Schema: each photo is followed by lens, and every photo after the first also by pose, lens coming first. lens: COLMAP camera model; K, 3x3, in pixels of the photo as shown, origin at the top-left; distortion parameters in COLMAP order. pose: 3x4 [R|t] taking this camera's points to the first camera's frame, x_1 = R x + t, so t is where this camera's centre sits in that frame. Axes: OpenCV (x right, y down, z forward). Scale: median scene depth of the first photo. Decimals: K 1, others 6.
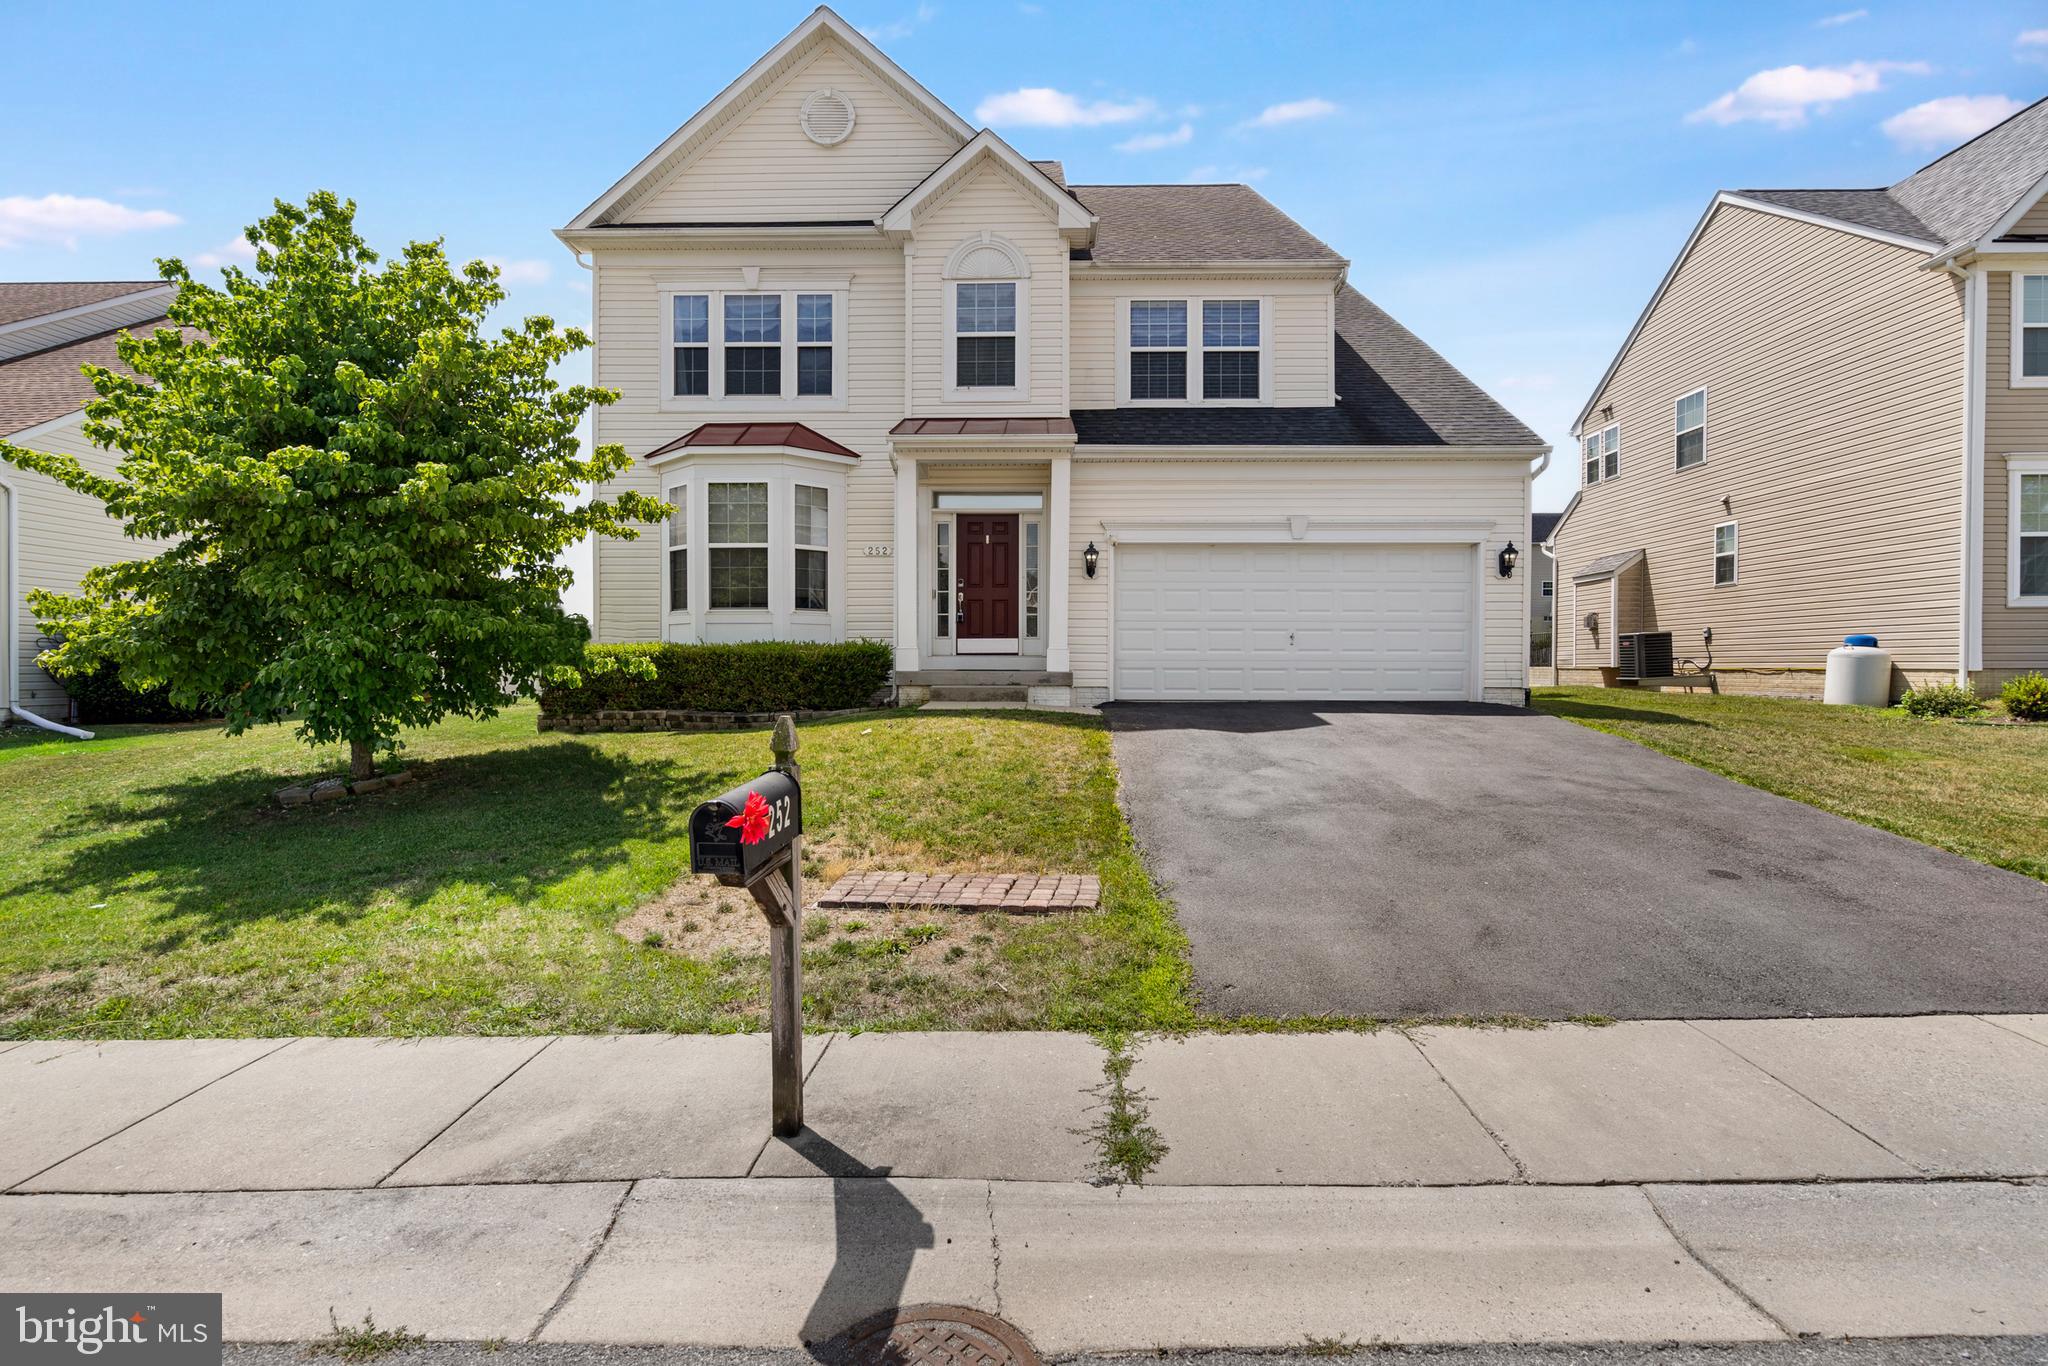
lens RADIAL K [[951.4, 0, 1027.5], [0, 951.4, 670.5], [0, 0, 1]] dist [-0.006289, -0.000297]
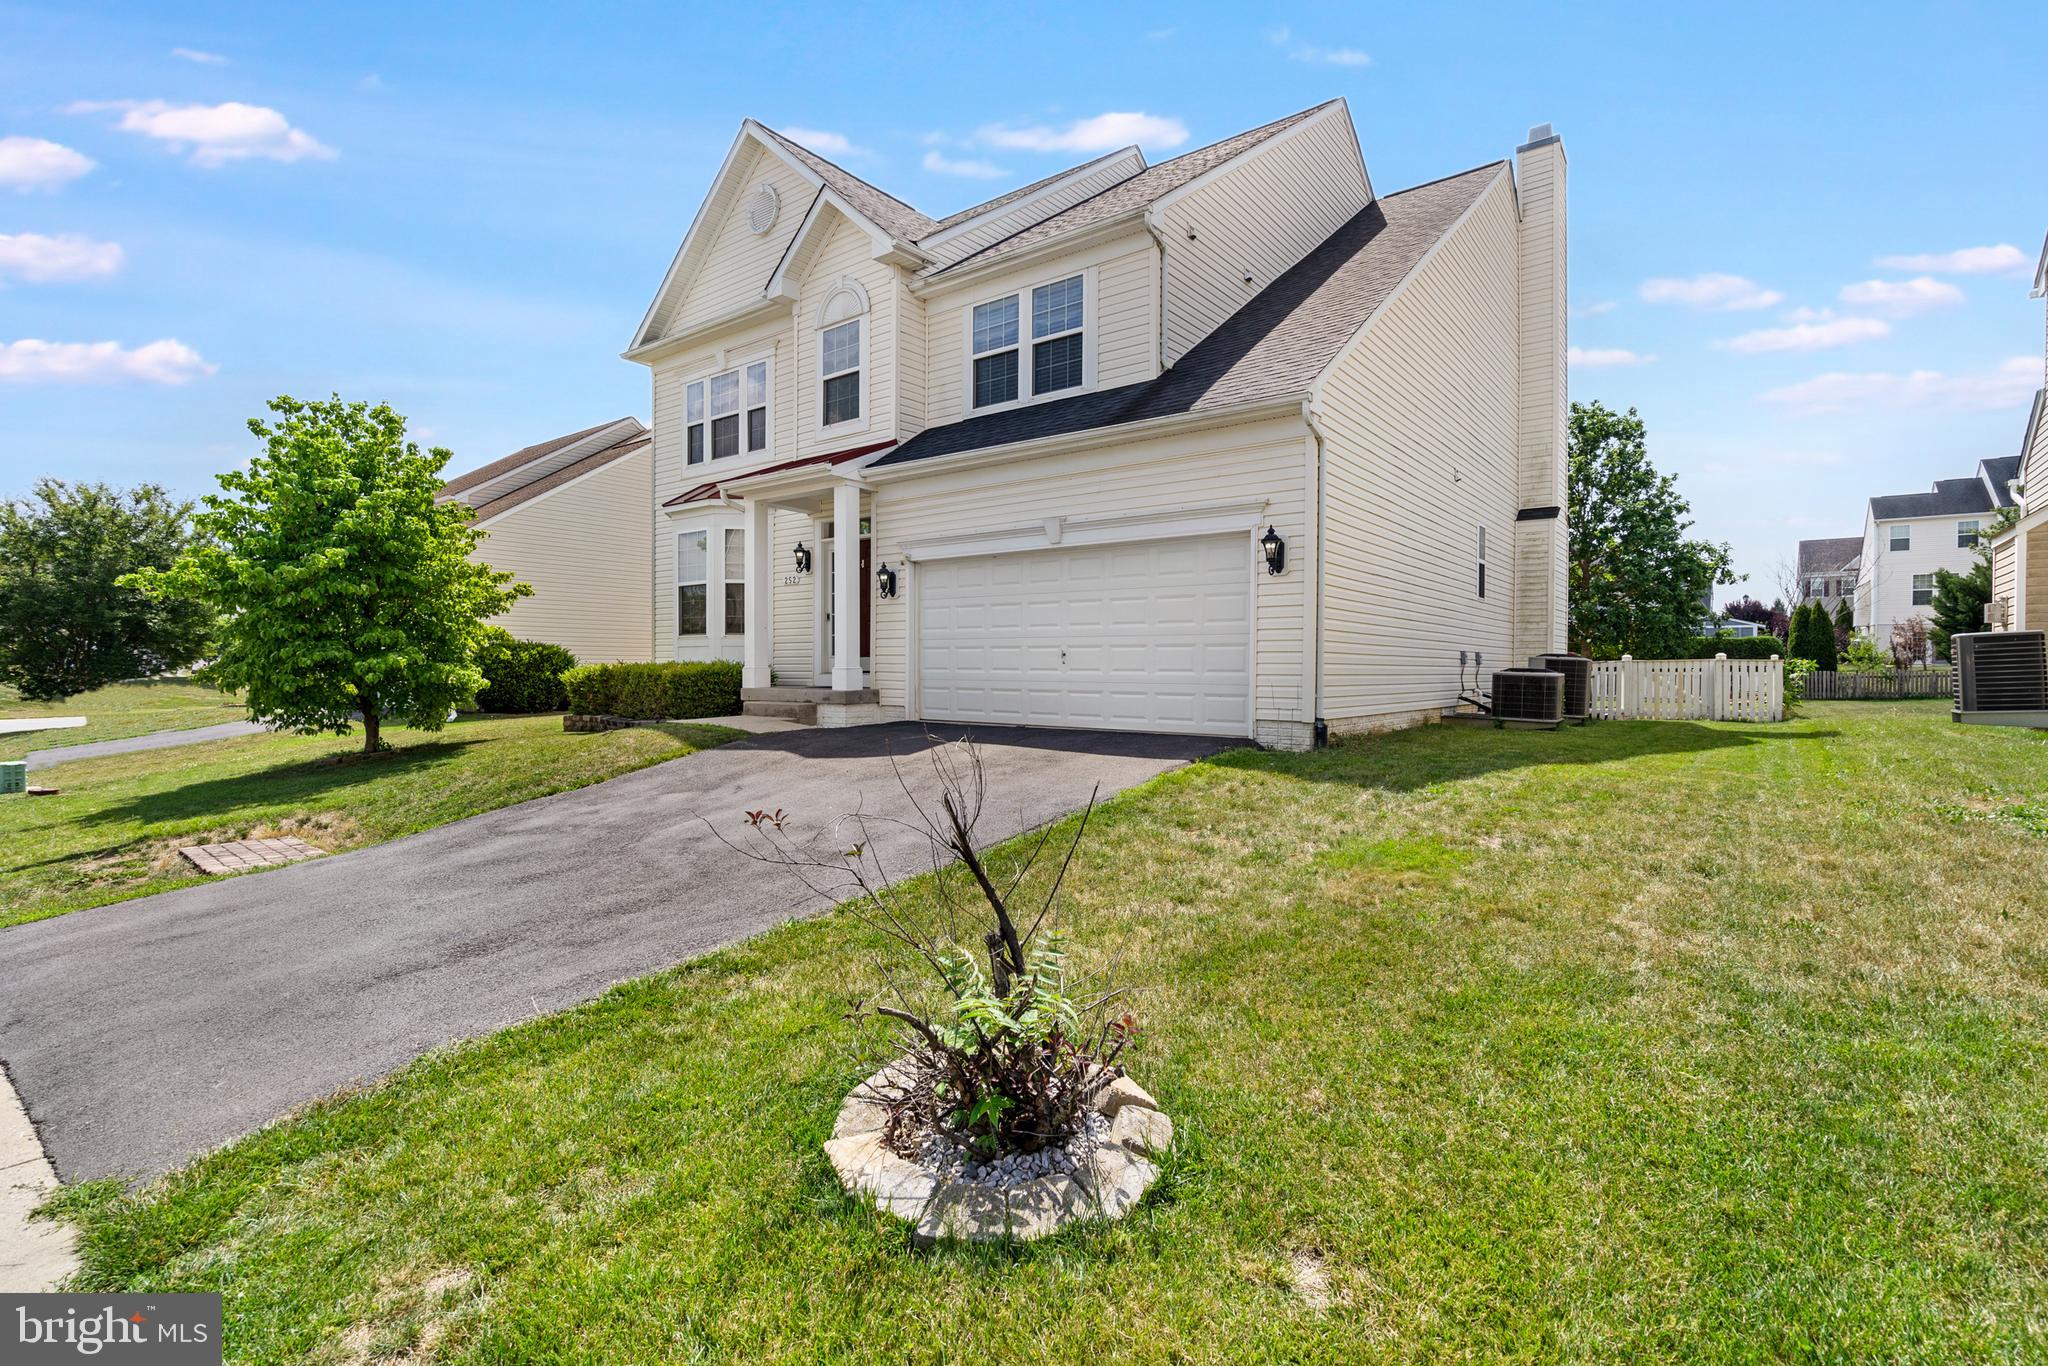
lens RADIAL K [[951.4, 0, 1025.4], [0, 951.4, 683.5], [0, 0, 1]] dist [-0.006289, -0.000297]
pose [[0.800897, 0.011719, -0.598688, 0.752569], [-0.005163, 0.999906, 0.012665, -0.018171], [0.598780, -0.007052, 0.800882, 0.258115]]
